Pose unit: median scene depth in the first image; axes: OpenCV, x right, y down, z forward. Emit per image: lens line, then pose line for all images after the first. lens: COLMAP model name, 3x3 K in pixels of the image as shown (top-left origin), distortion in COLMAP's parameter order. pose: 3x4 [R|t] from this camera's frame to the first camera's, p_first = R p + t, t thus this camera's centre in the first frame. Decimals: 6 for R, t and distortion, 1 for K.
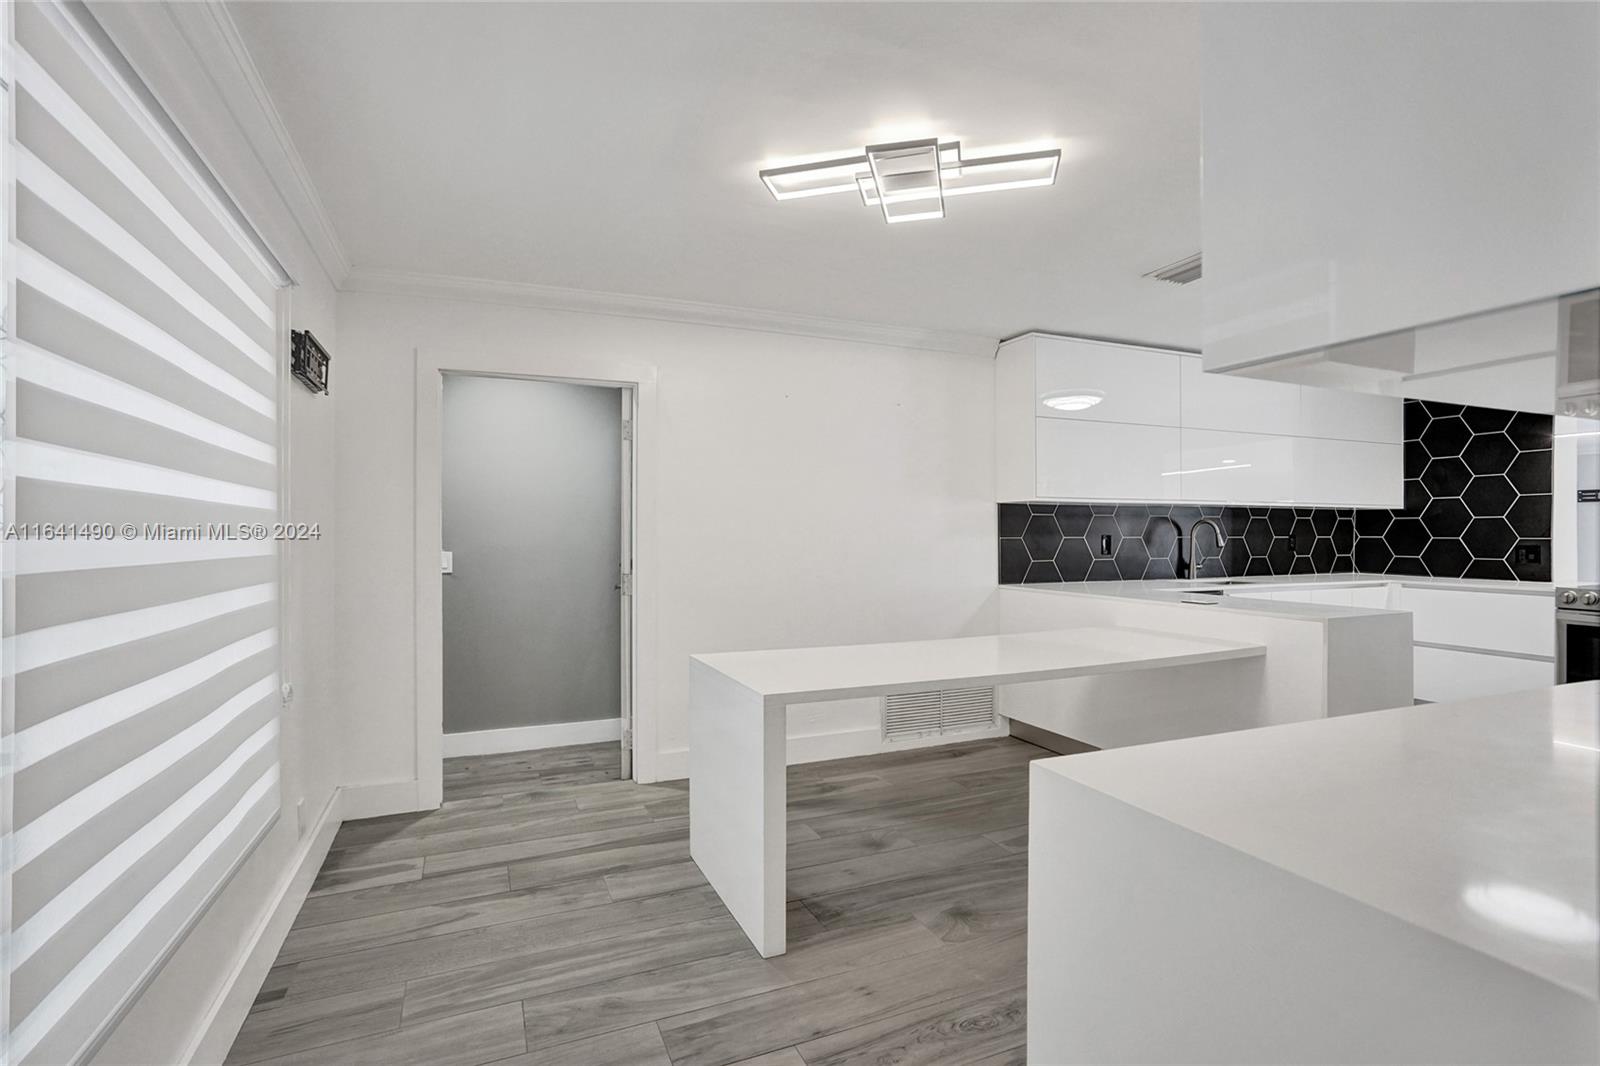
lens RADIAL K [[762.0, 0, 800.5], [0, 762.0, 532.2], [0, 0, 1]] dist [-0.016271, 0.007818]
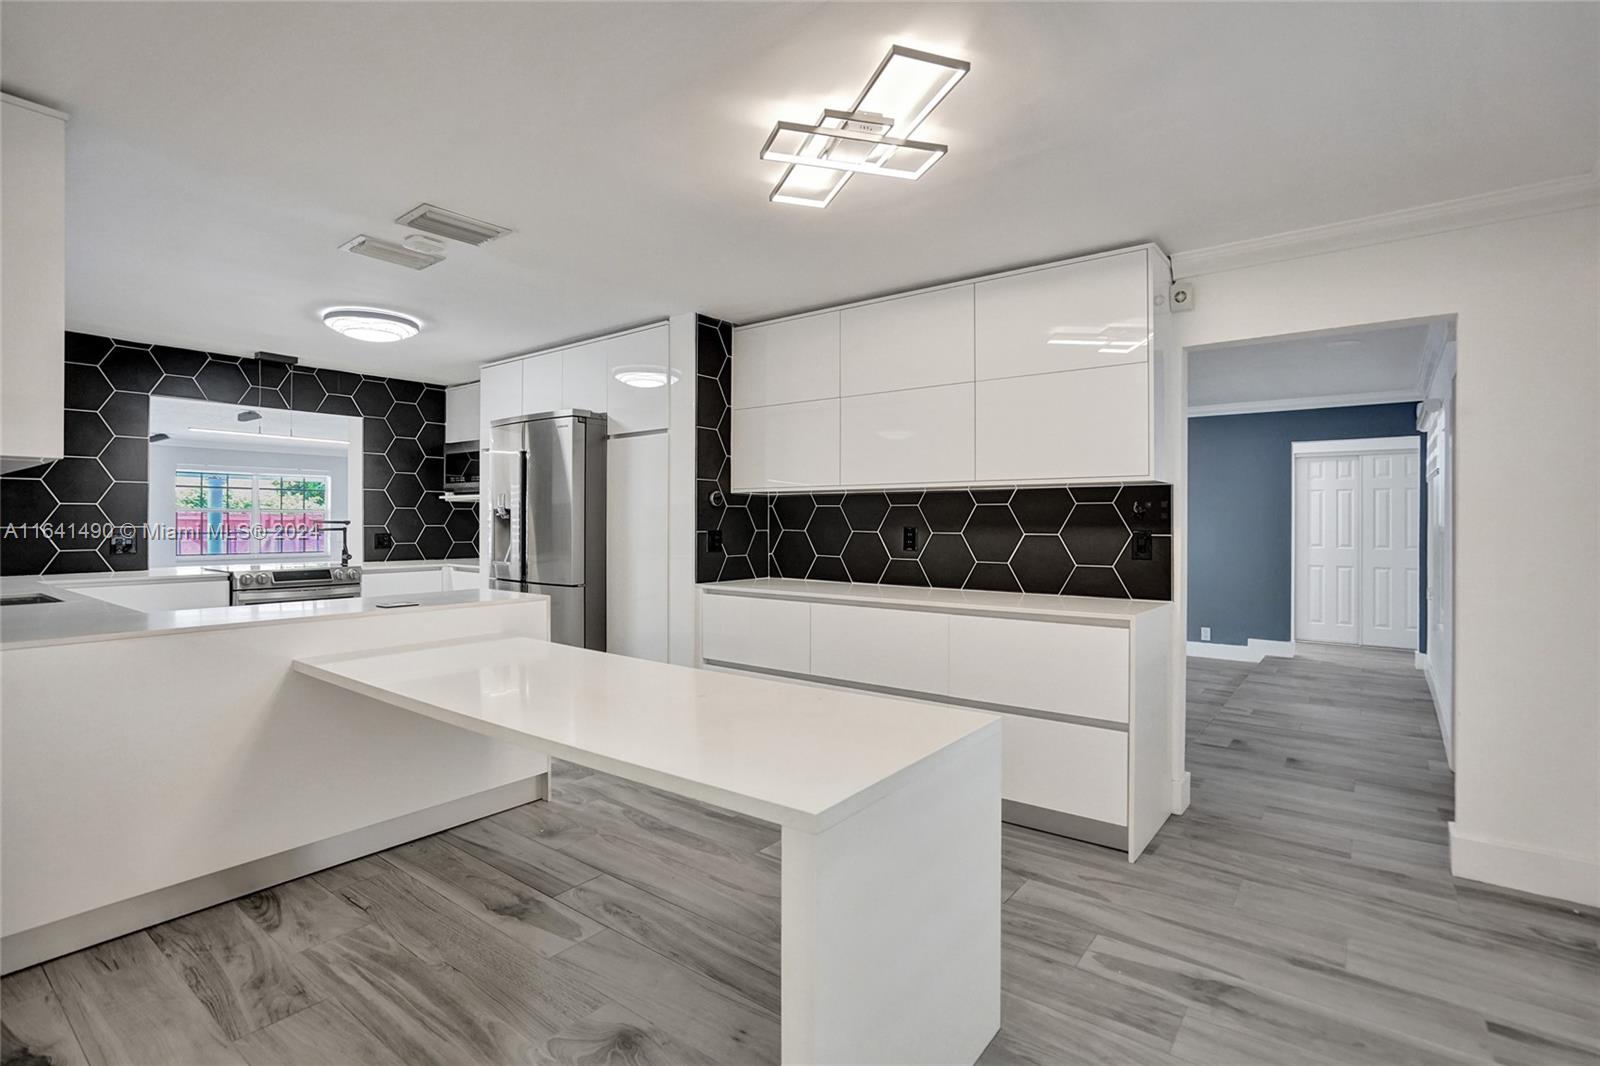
lens RADIAL K [[762.0, 0, 804.9], [0, 762.0, 524.3], [0, 0, 1]] dist [-0.016271, 0.007818]
pose [[-0.485352, -0.005577, 0.874301, -0.532285], [-0.000458, 0.999981, 0.006124, -0.003161], [-0.874319, 0.002572, -0.485346, 1.254396]]
